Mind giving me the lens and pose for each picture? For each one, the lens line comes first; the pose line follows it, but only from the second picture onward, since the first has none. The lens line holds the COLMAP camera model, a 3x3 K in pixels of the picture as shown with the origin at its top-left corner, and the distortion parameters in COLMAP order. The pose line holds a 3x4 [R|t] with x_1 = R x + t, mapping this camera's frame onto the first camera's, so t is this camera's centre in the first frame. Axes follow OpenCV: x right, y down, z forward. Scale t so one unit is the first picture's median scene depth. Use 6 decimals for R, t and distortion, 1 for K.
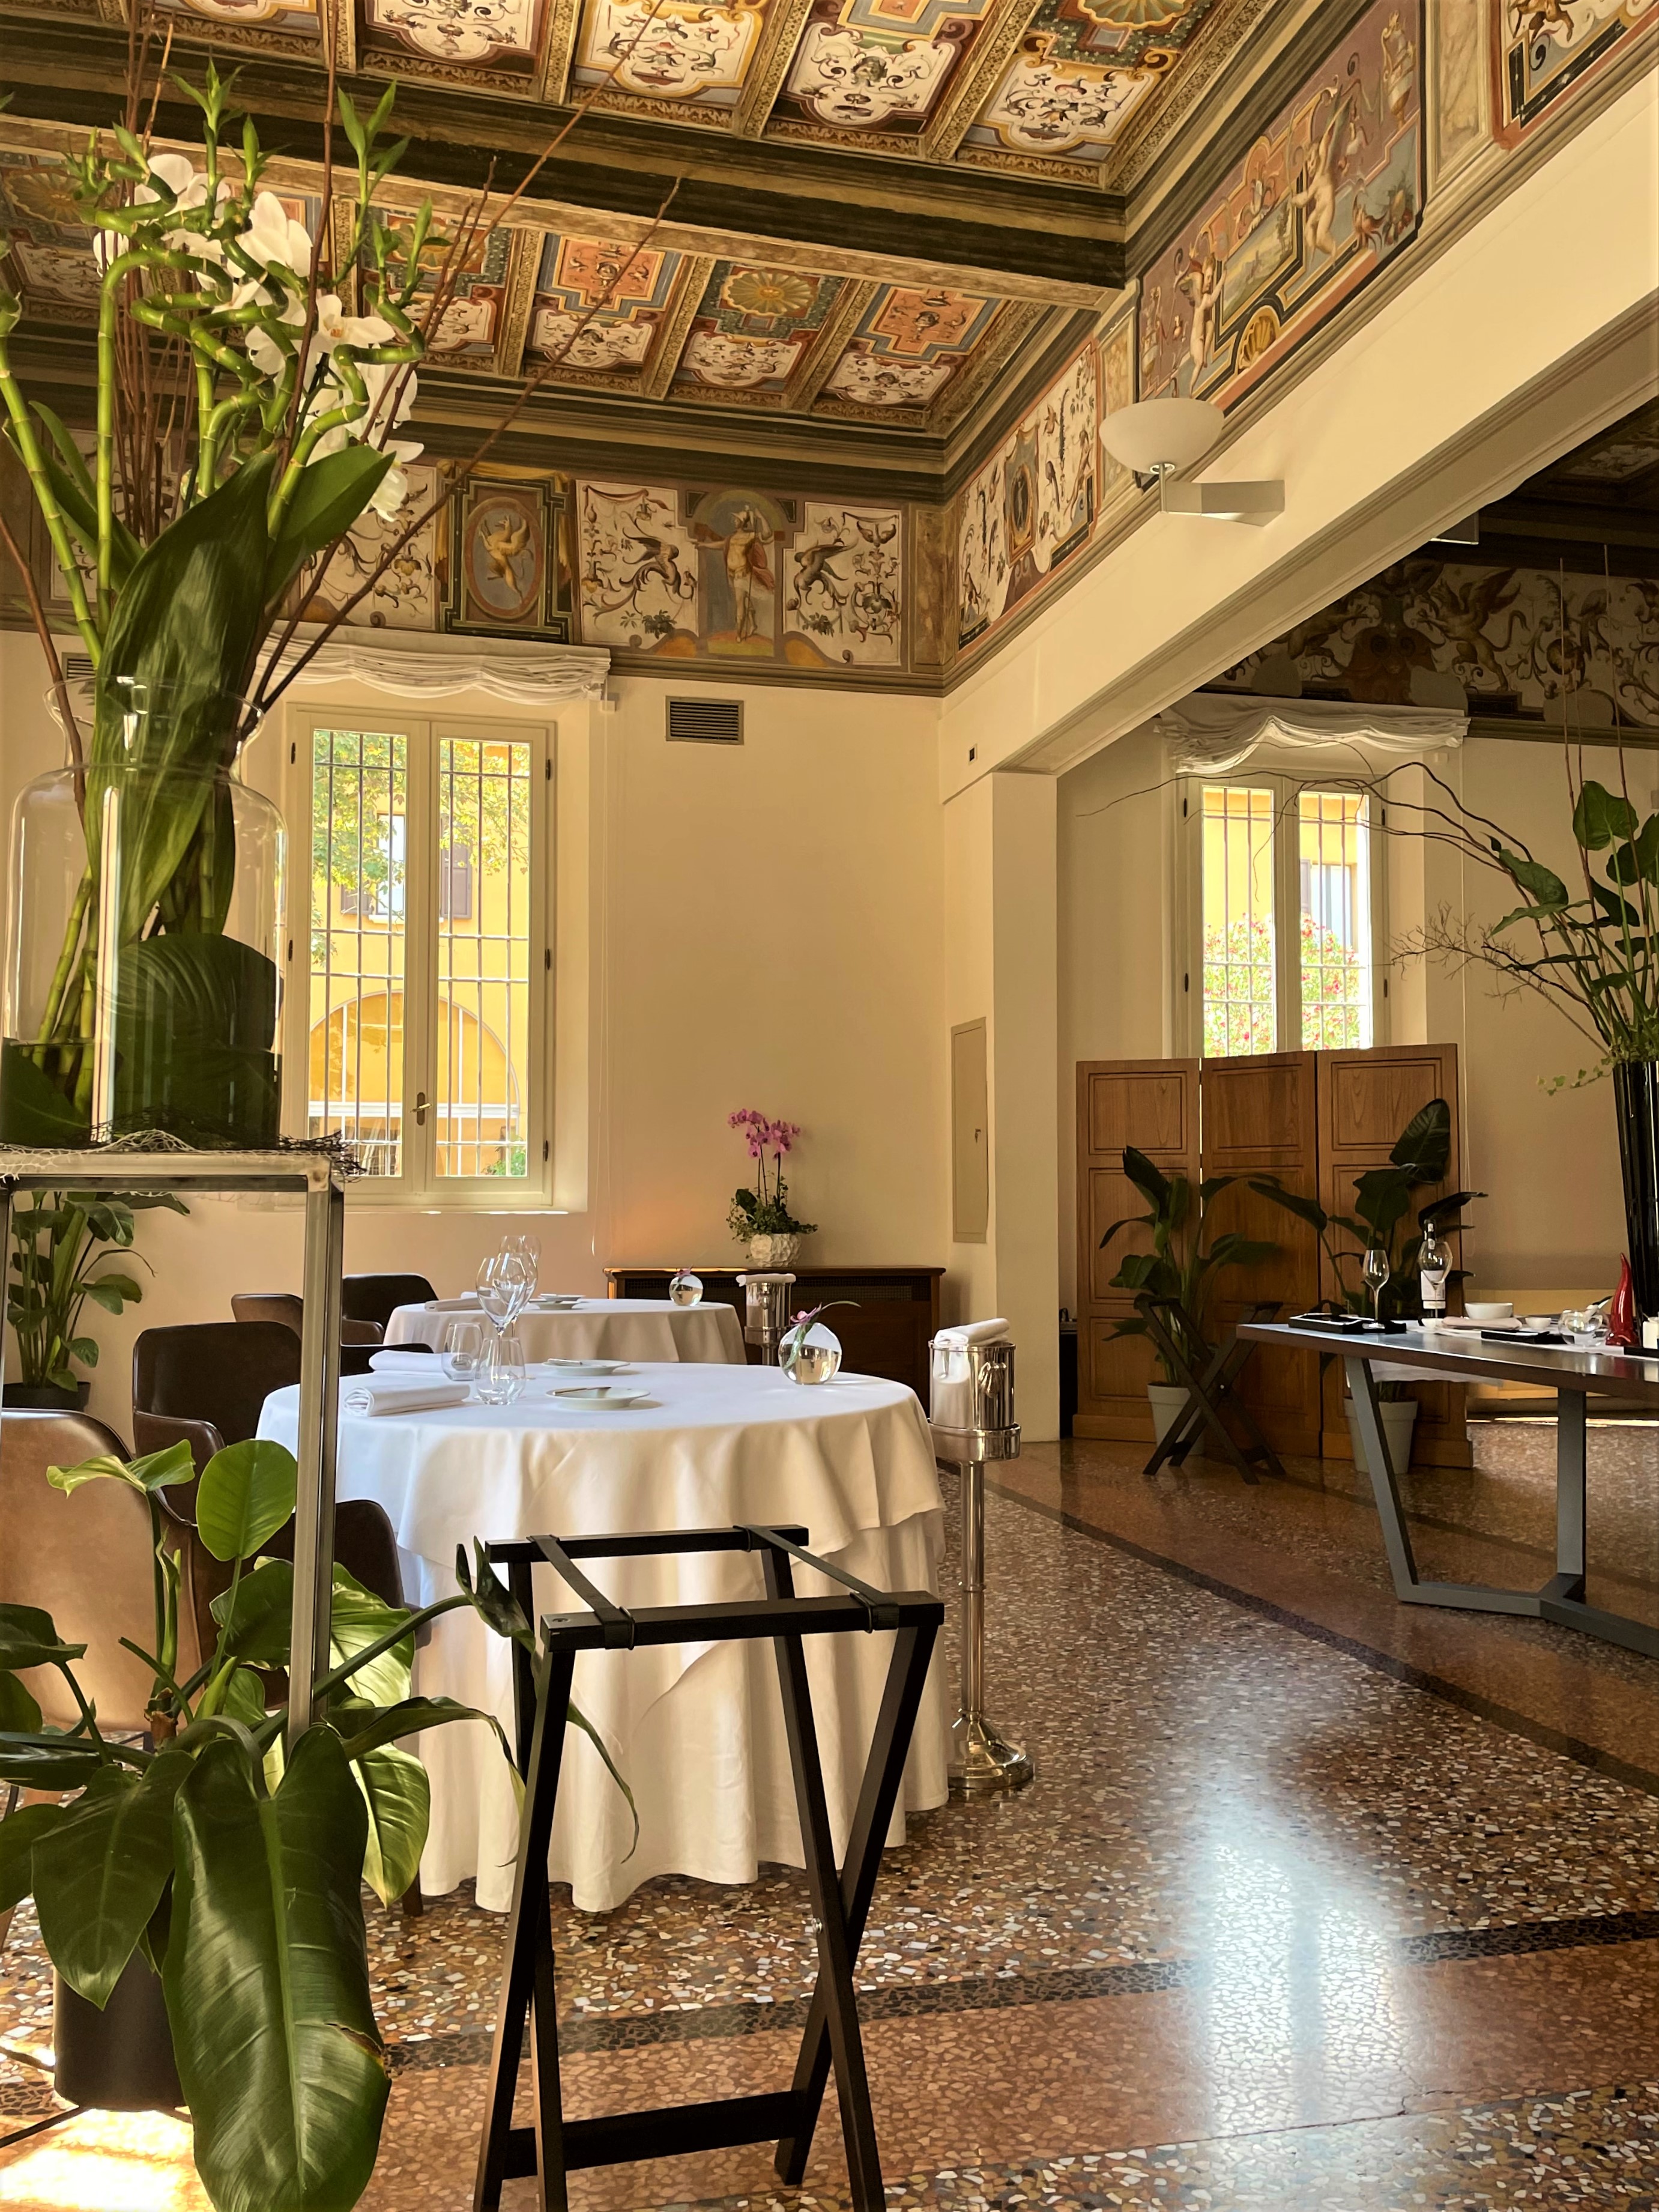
lens RADIAL K [[1852.6, 0, 829.5], [0, 1852.6, 1106.0], [0, 0, 1]] dist [0.059835, -0.049047]
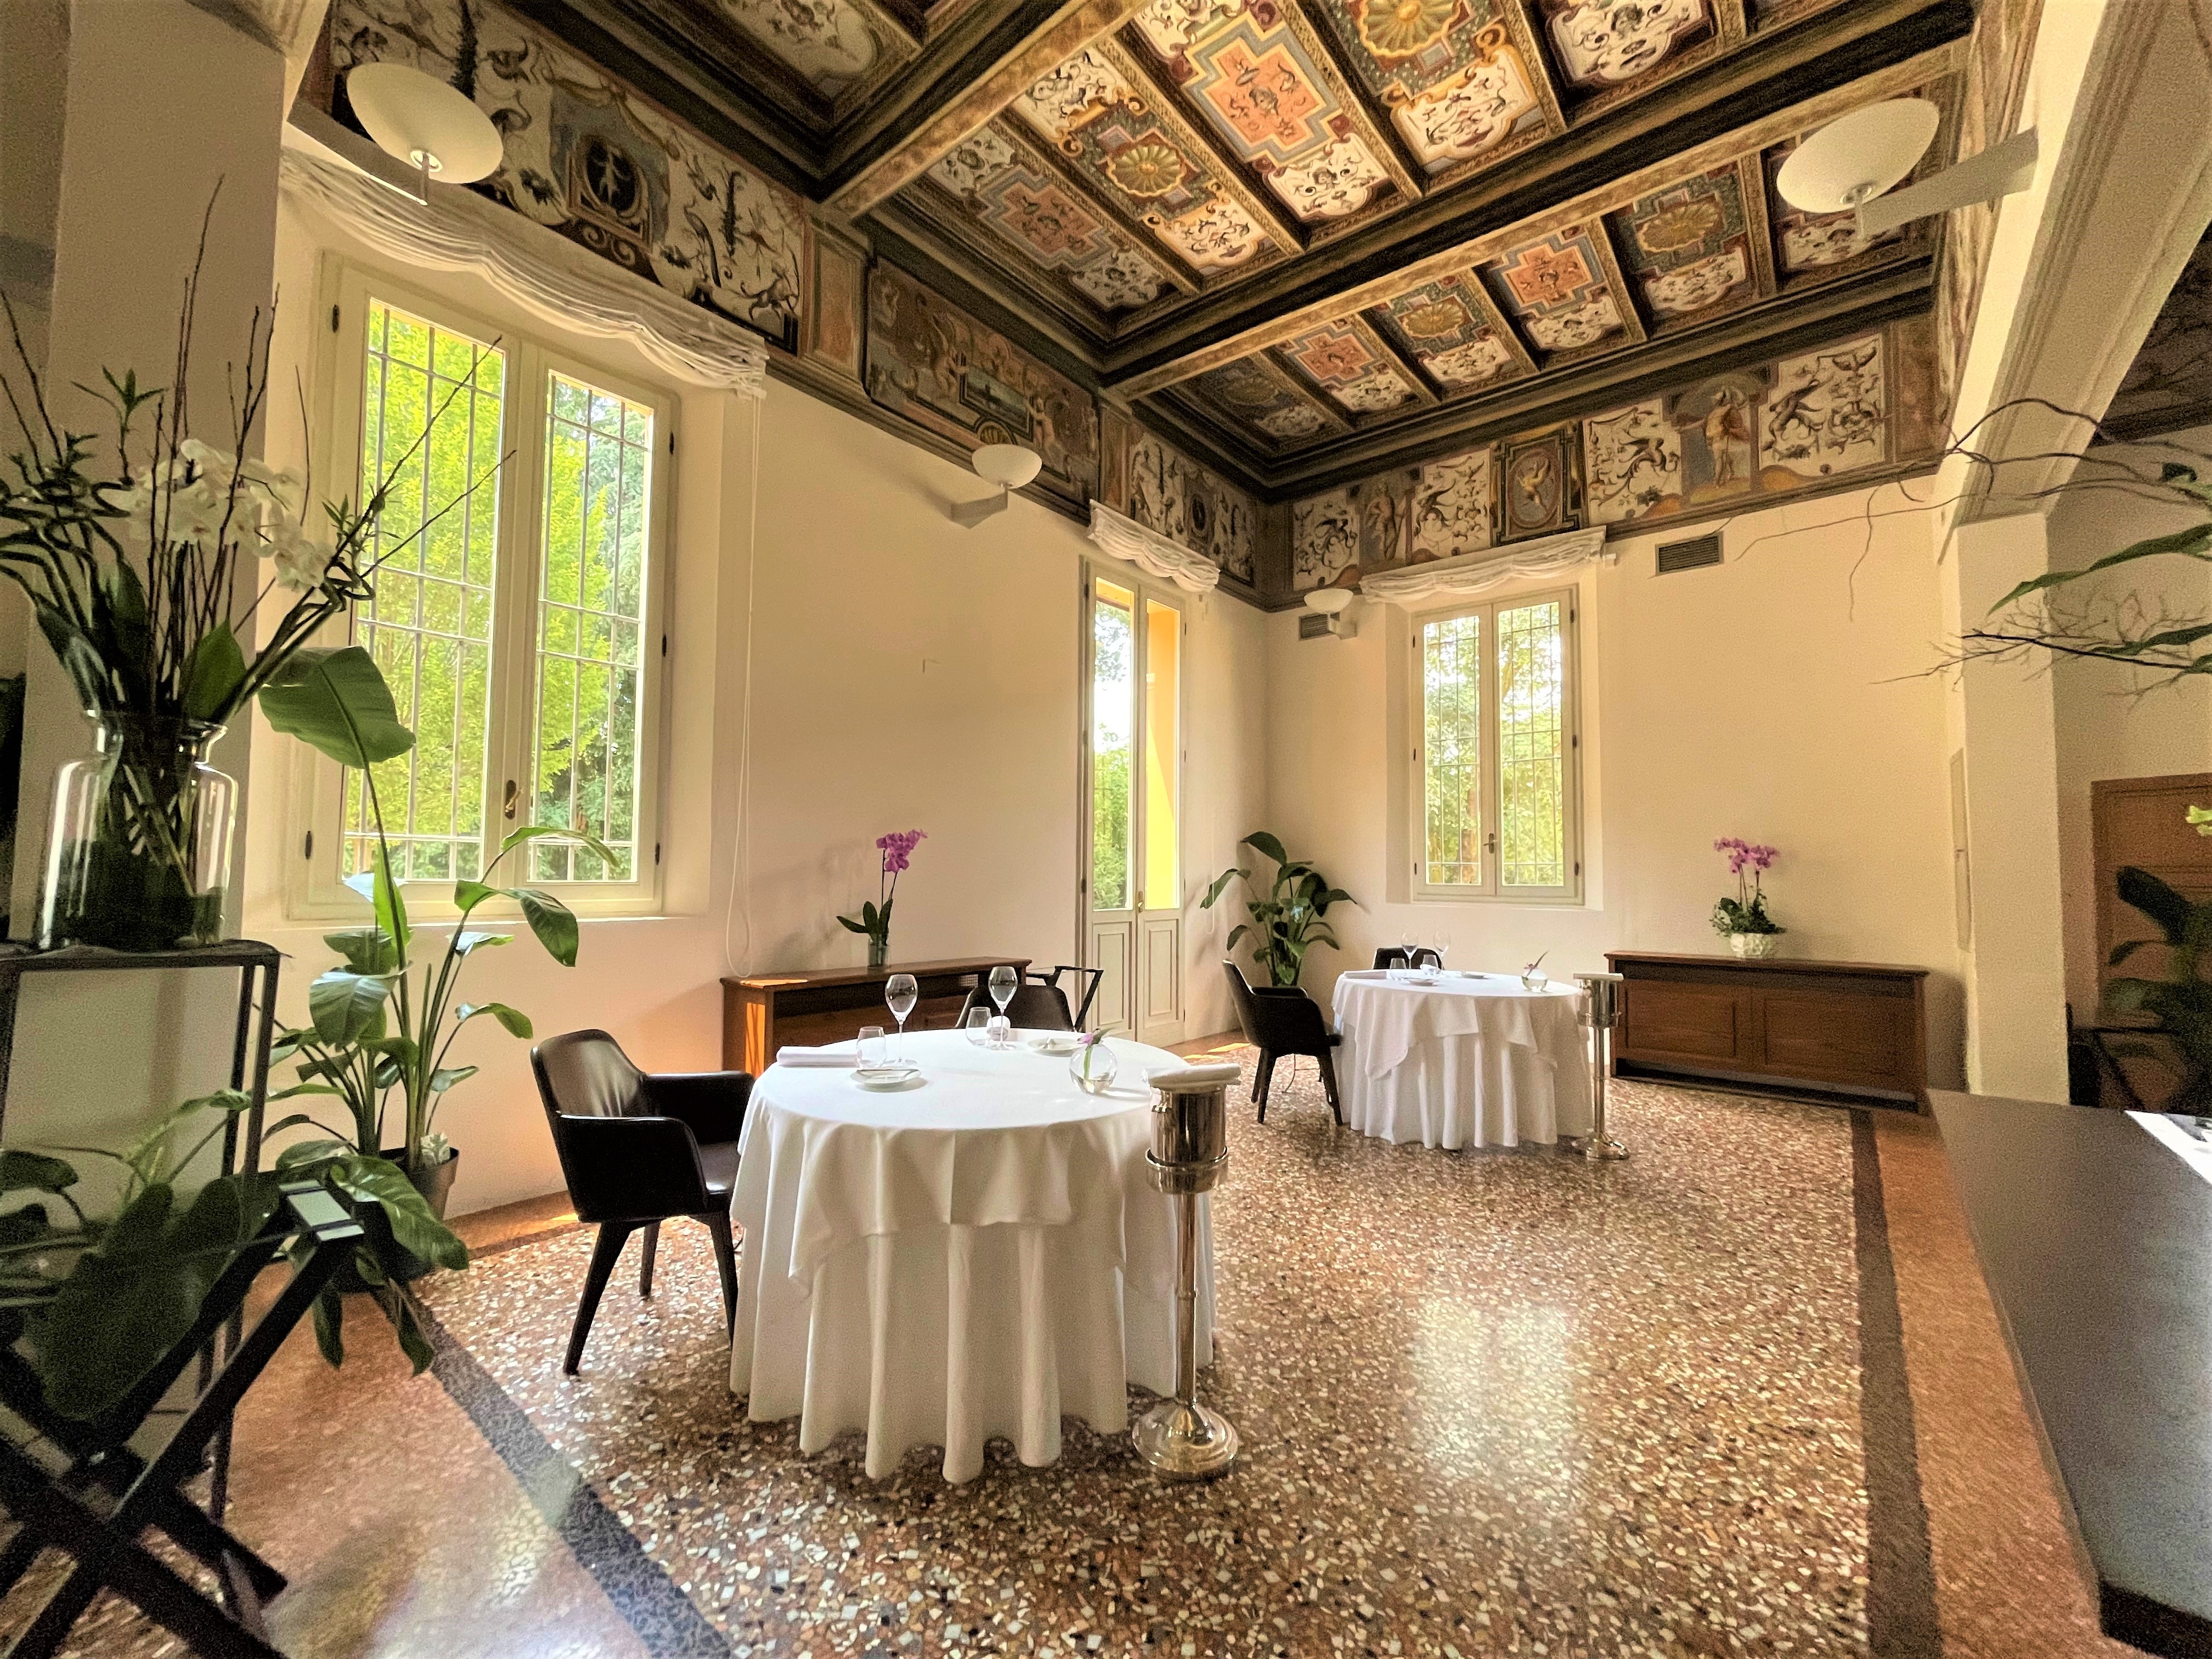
lens RADIAL K [[900.3, 0, 1106.0], [0, 900.3, 829.5], [0, 0, 1]] dist [-0.013547, 0.009760]
pose [[0.587016, -0.039059, -0.808633, 0.209365], [0.036627, 0.999094, -0.021670, -0.006013], [0.808746, -0.016897, 0.587915, 0.263030]]
